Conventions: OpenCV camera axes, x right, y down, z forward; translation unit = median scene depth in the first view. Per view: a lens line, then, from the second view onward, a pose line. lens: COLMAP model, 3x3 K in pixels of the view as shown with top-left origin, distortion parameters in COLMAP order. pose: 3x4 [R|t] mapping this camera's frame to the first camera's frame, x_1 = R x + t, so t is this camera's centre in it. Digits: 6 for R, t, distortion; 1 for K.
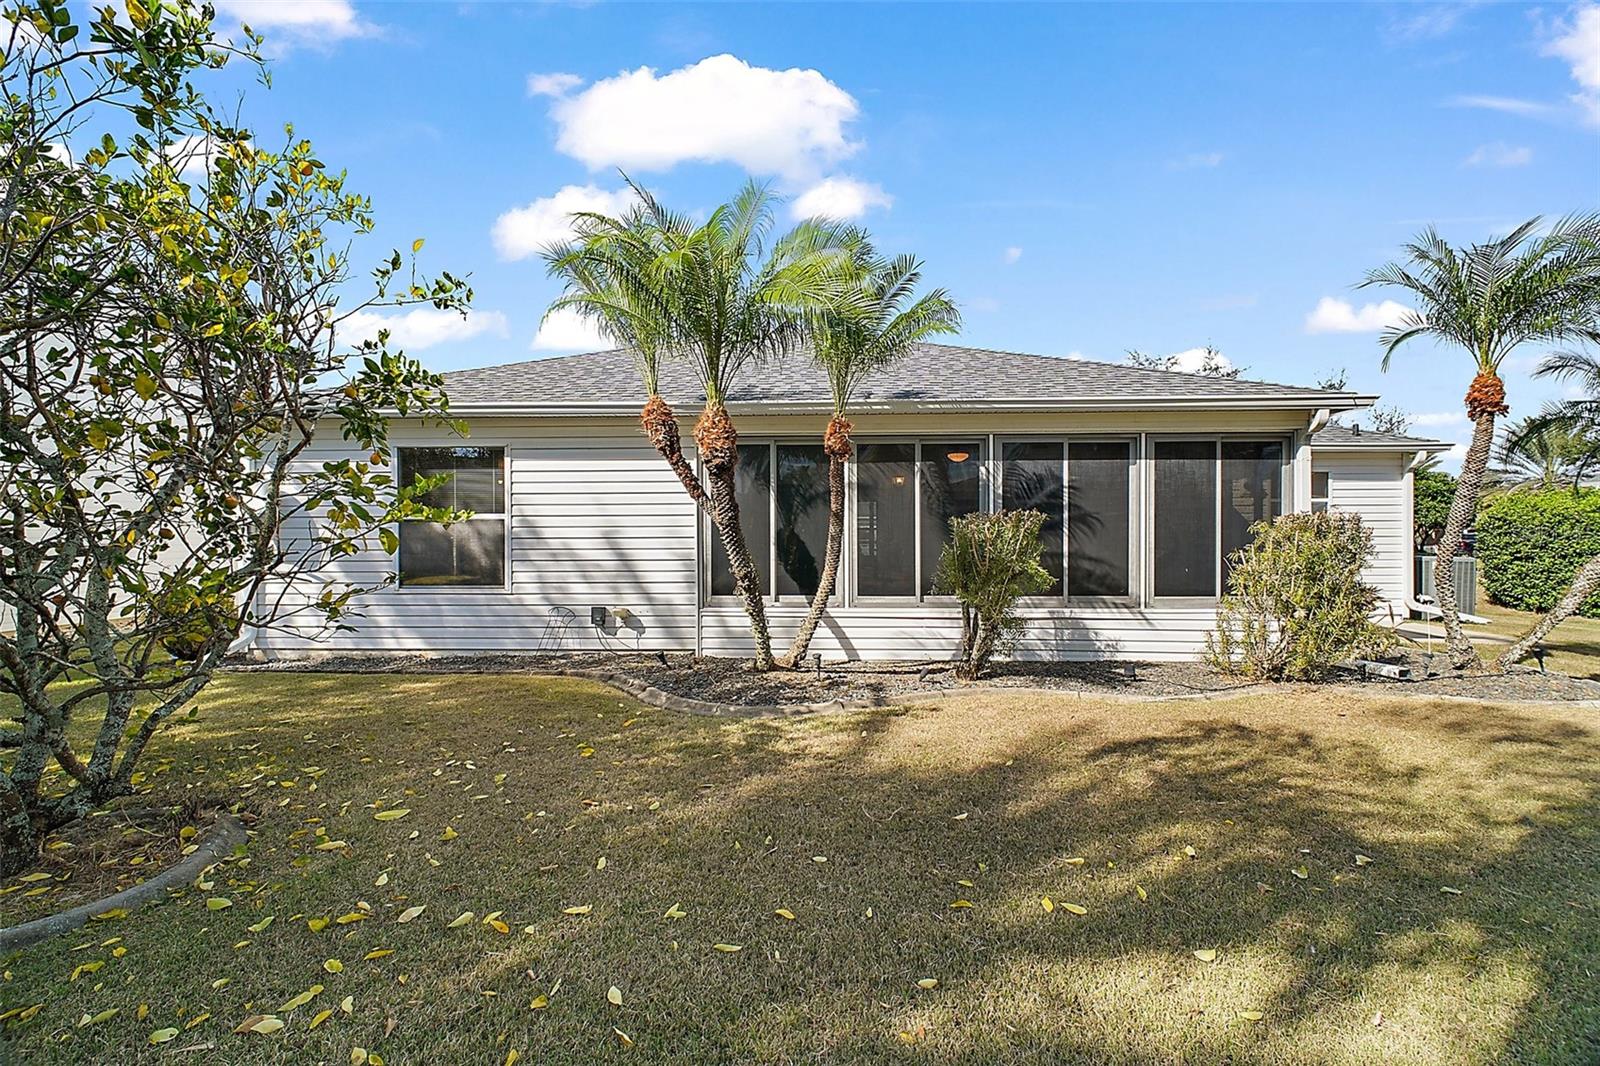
lens RADIAL K [[735.1, 0, 797.3], [0, 735.1, 546.9], [0, 0, 1]] dist [-0.000668, -0.006409]
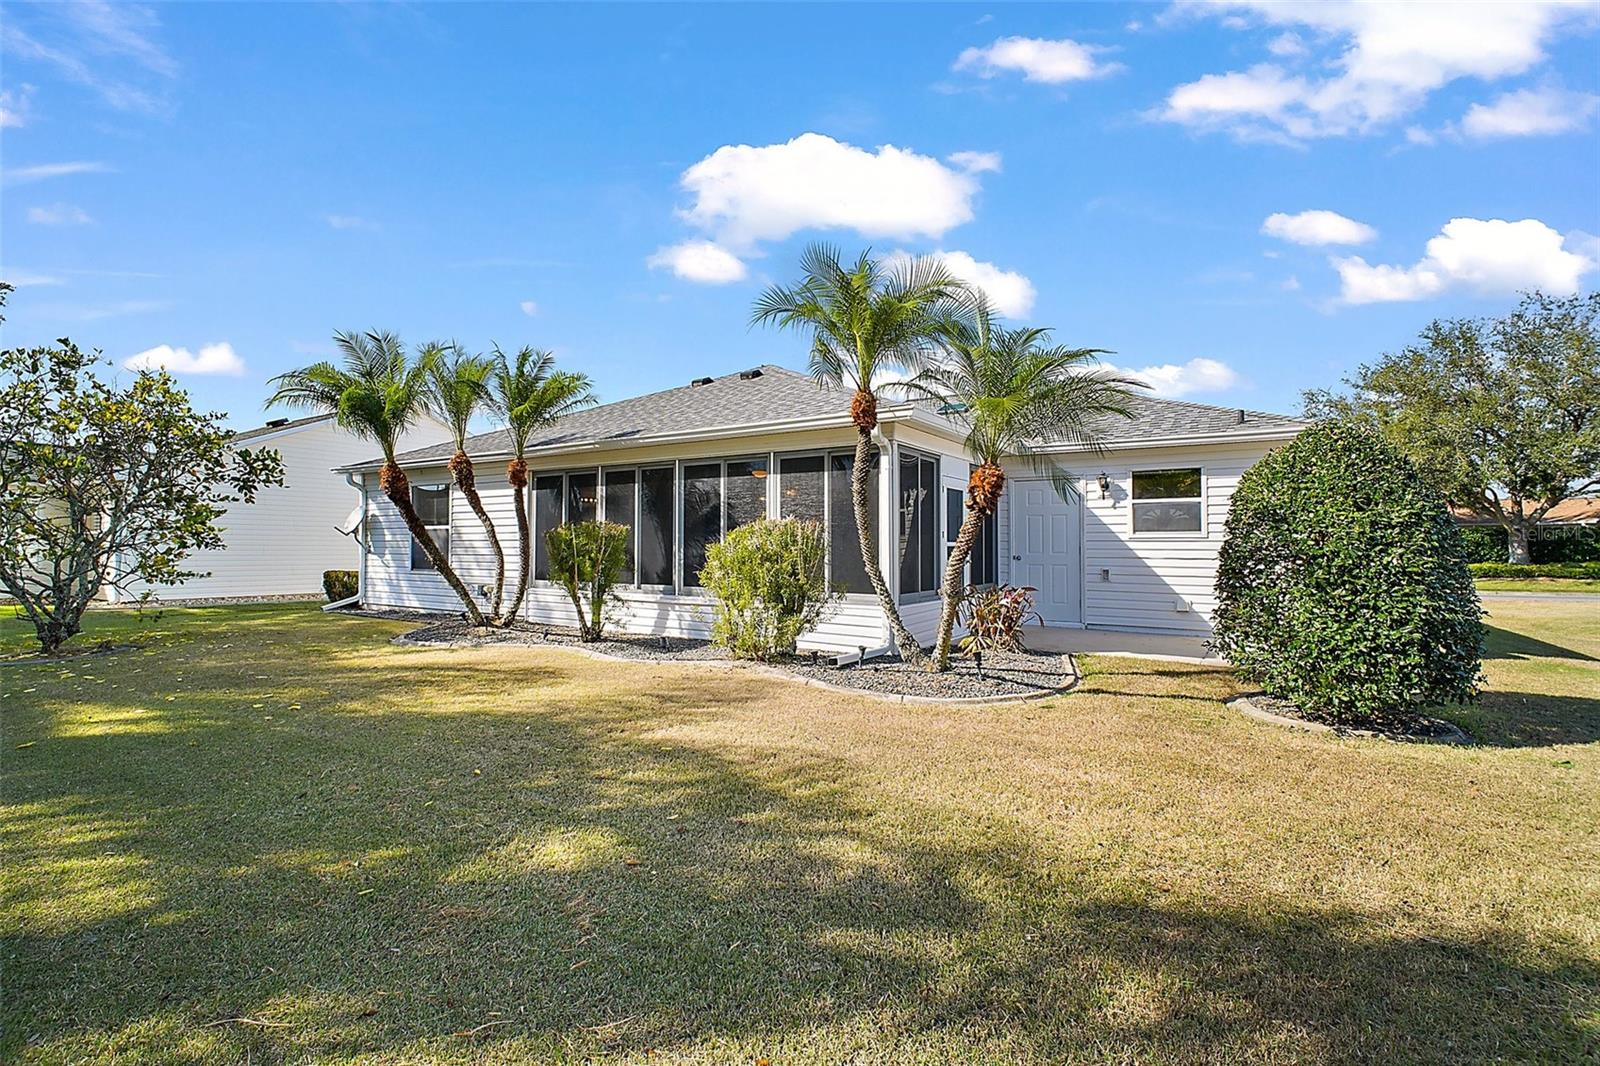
lens RADIAL K [[735.1, 0, 797.3], [0, 735.1, 546.9], [0, 0, 1]] dist [-0.000668, -0.006409]
pose [[0.865040, 0.005245, -0.501675, 1.074456], [-0.009149, 0.999944, -0.005322, 0.003617], [0.501619, 0.009194, 0.865040, -0.006731]]
